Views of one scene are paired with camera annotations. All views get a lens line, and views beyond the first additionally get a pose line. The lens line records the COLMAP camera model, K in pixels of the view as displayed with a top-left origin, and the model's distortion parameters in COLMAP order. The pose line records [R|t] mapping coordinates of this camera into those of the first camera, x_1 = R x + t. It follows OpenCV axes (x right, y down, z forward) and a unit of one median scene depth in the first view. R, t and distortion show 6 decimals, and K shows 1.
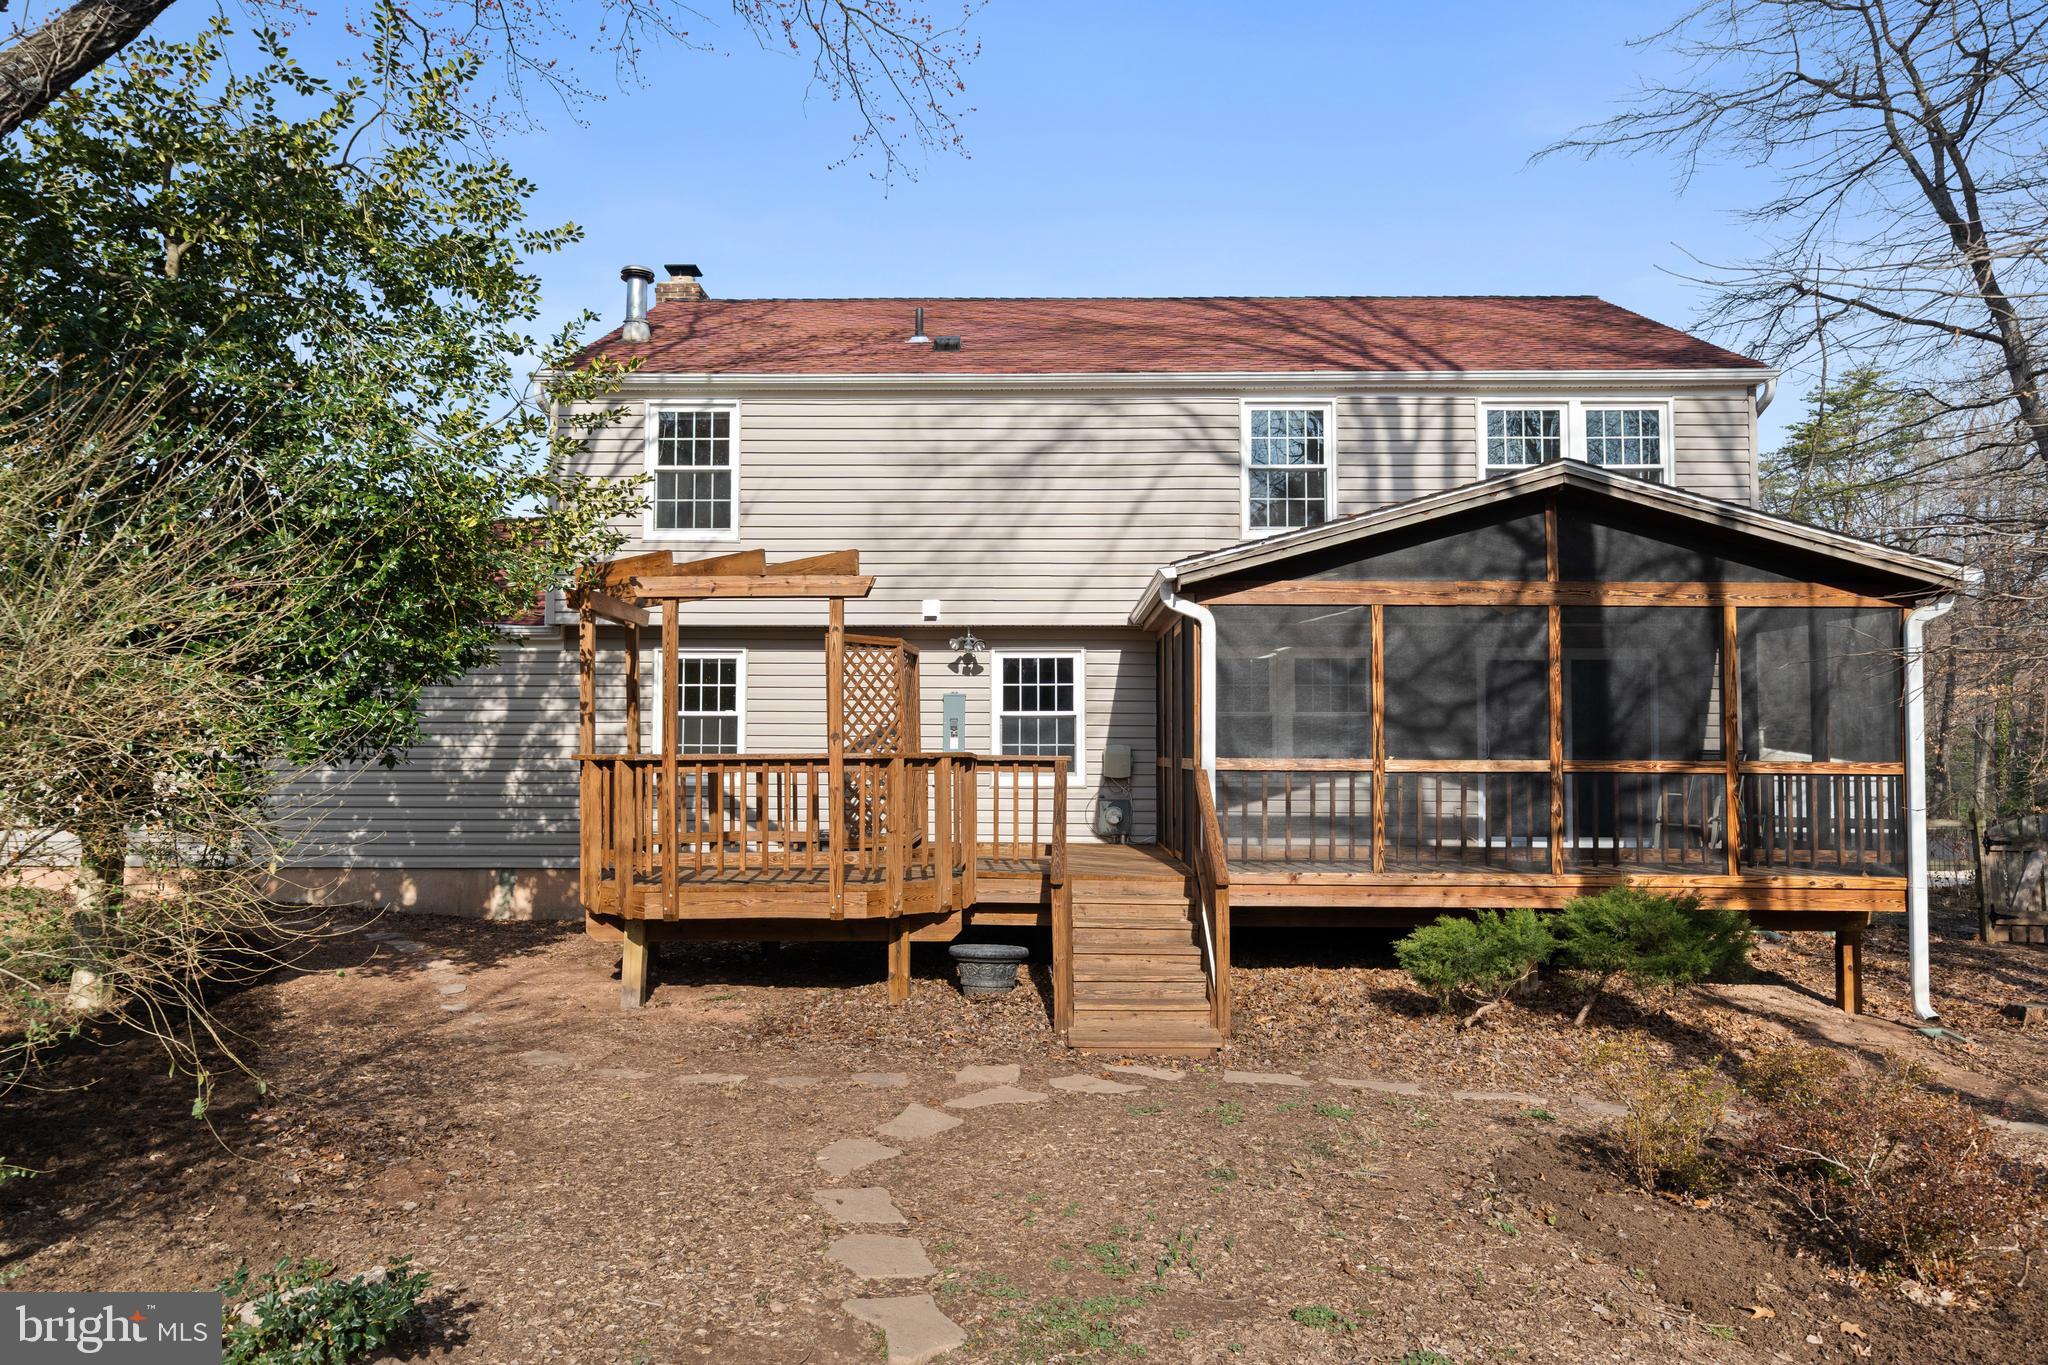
lens RADIAL K [[1394.4, 0, 1024.0], [0, 1394.4, 682.5], [0, 0, 1]] dist [-0.000288, -0.000200]
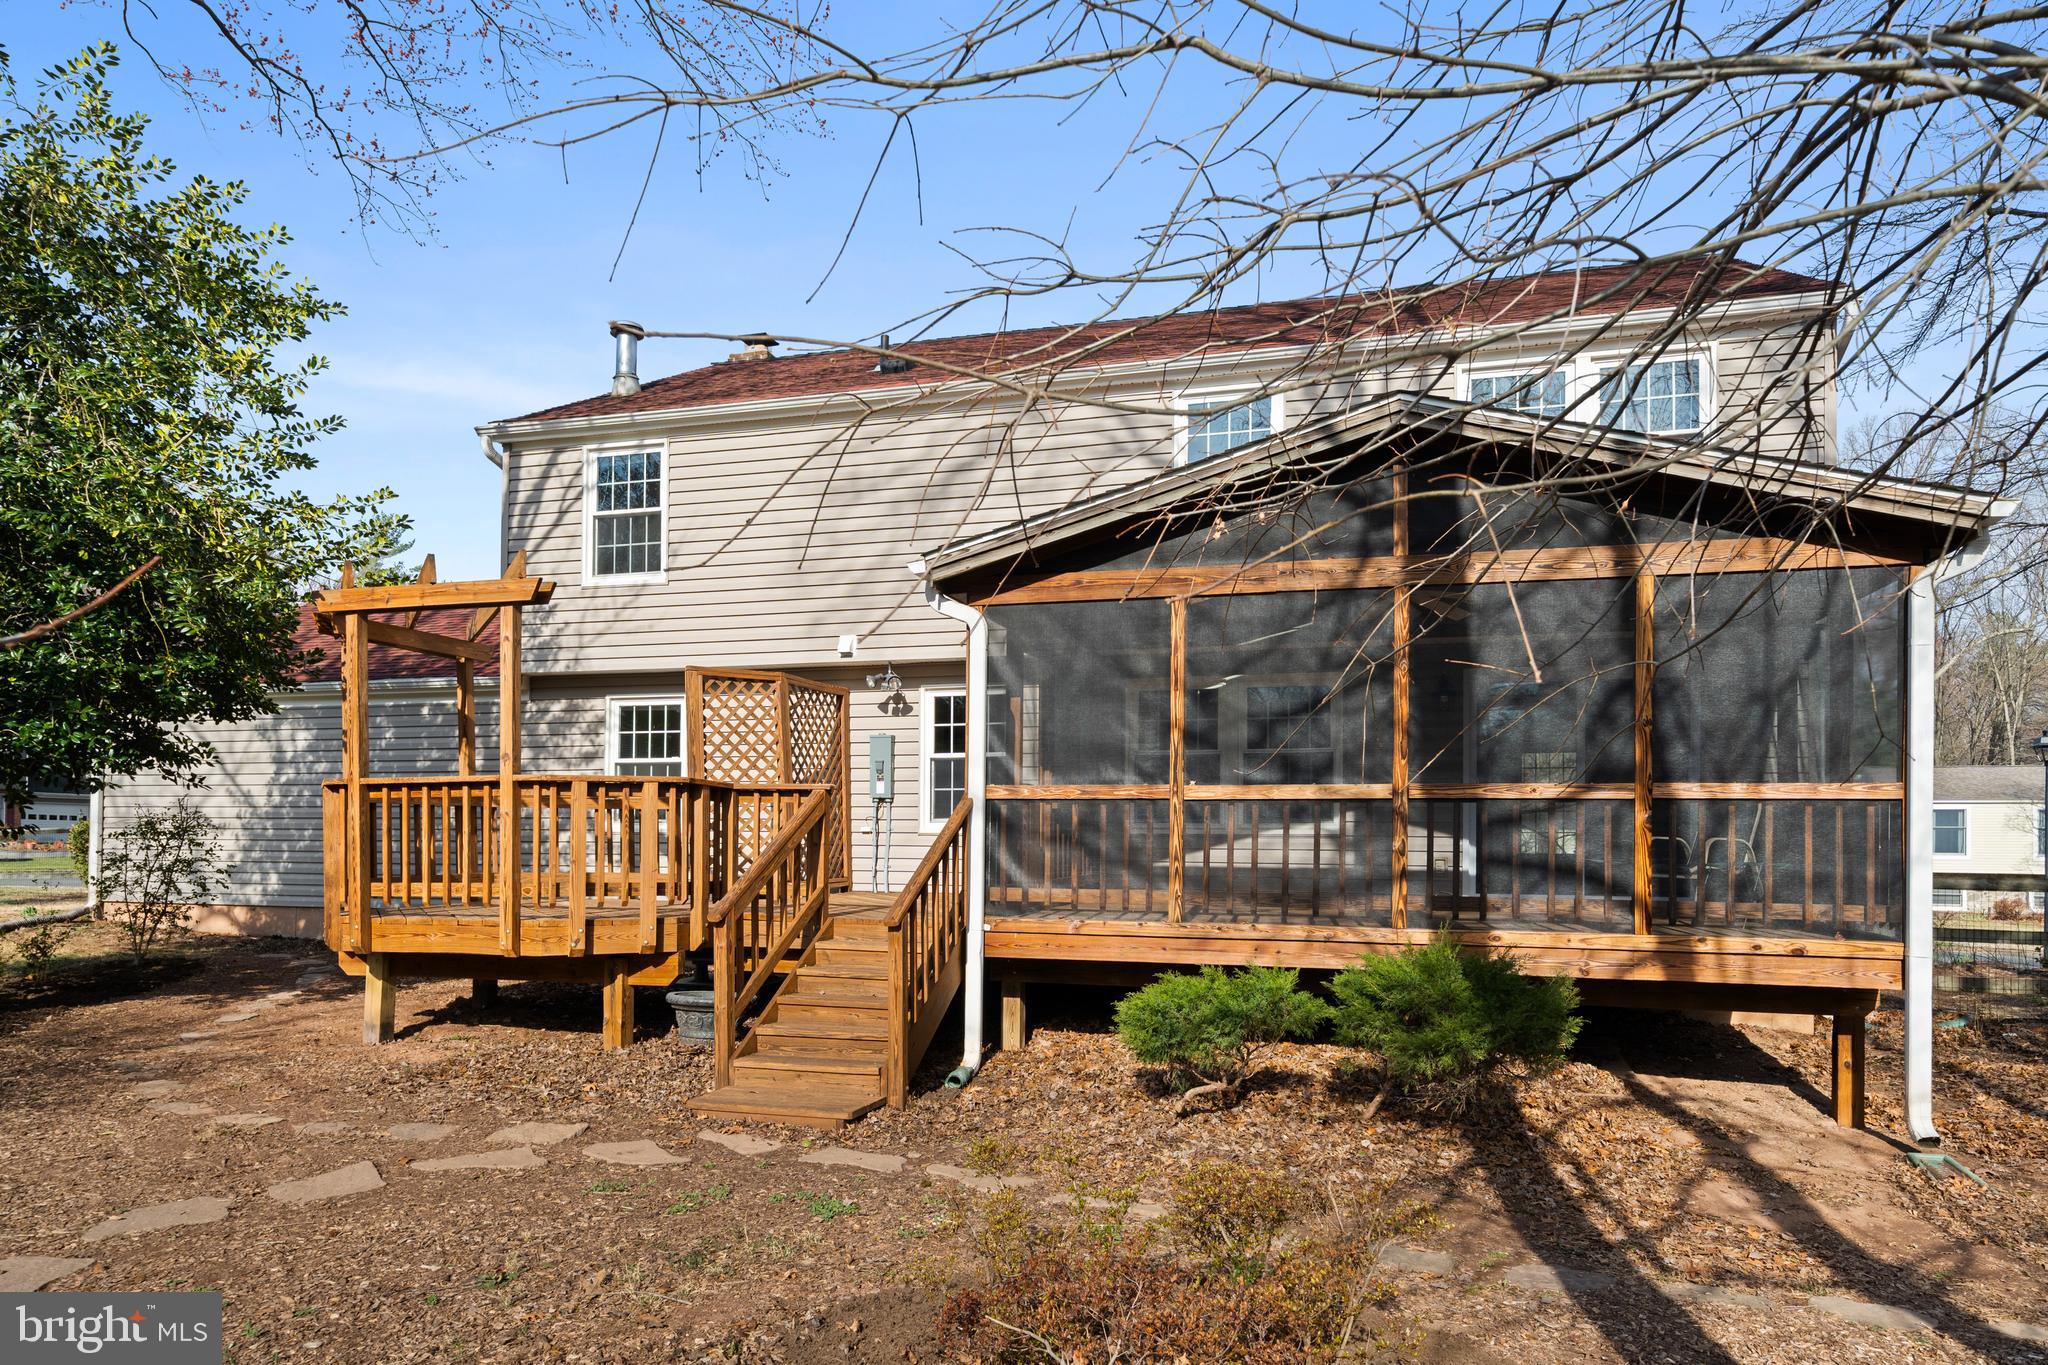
lens RADIAL K [[1283.9, 0, 1022.0], [0, 1283.9, 823.1], [0, 0, 1]] dist [0.001132, -0.000569]
pose [[0.965930, -0.000806, -0.258804, 0.359921], [0.011121, 0.999201, 0.038395, 0.047341], [0.258566, -0.039965, 0.965167, 0.243812]]
